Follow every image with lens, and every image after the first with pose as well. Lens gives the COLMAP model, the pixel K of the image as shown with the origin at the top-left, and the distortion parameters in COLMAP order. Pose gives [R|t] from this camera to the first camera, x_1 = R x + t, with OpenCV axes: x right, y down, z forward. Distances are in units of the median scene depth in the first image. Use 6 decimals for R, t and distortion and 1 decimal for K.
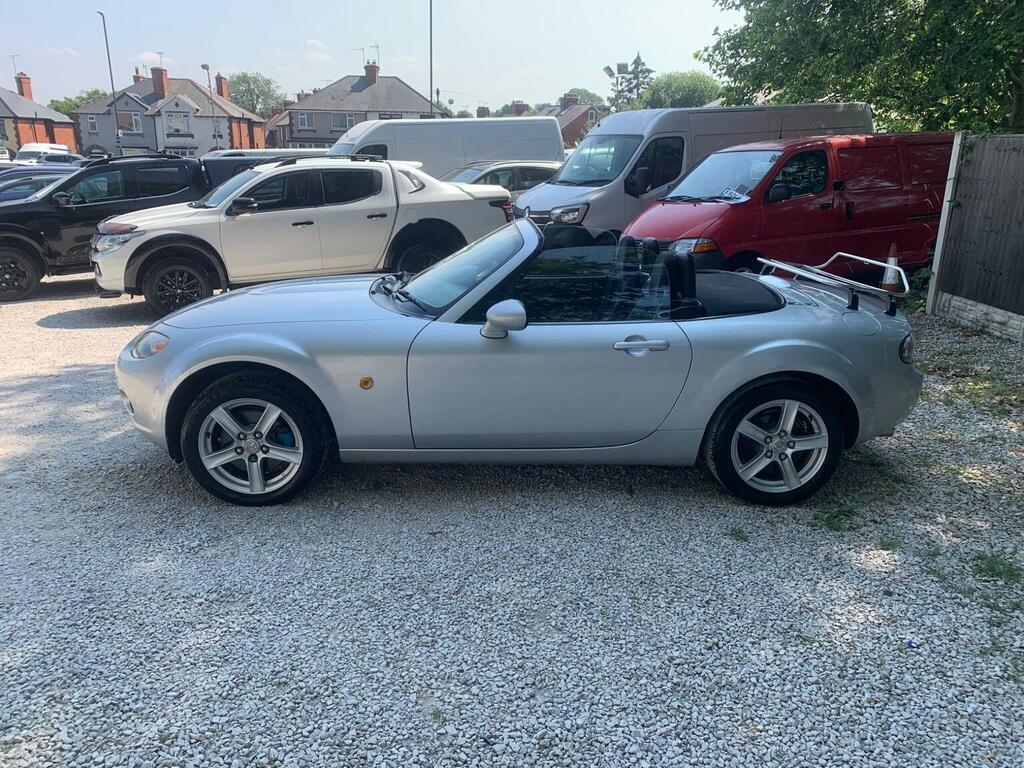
lens RADIAL K [[778.4, 0, 513.3], [0, 778.4, 386.6], [0, 0, 1]] dist [-0.001059, 0.008438]
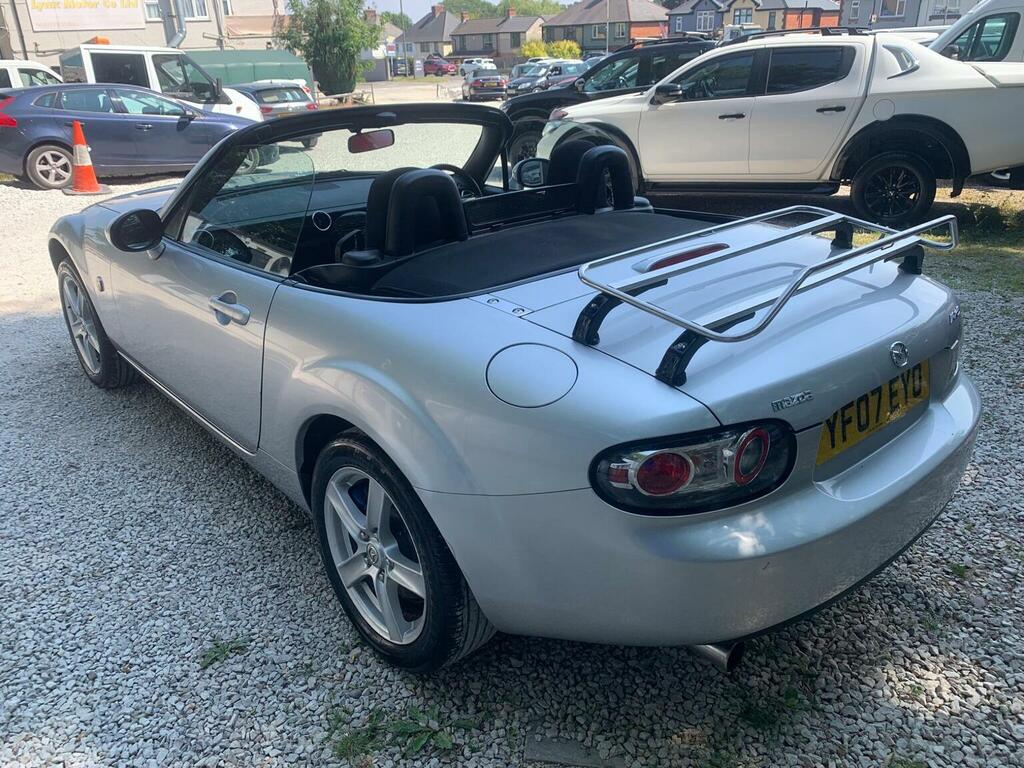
lens RADIAL K [[778.4, 0, 513.9], [0, 778.4, 382.3], [0, 0, 1]] dist [-0.001059, 0.008438]
pose [[0.612314, 0.282534, -0.738407, 0.275504], [-0.190360, 0.959176, 0.209153, -0.060757], [0.767355, 0.012496, 0.641100, 0.265980]]
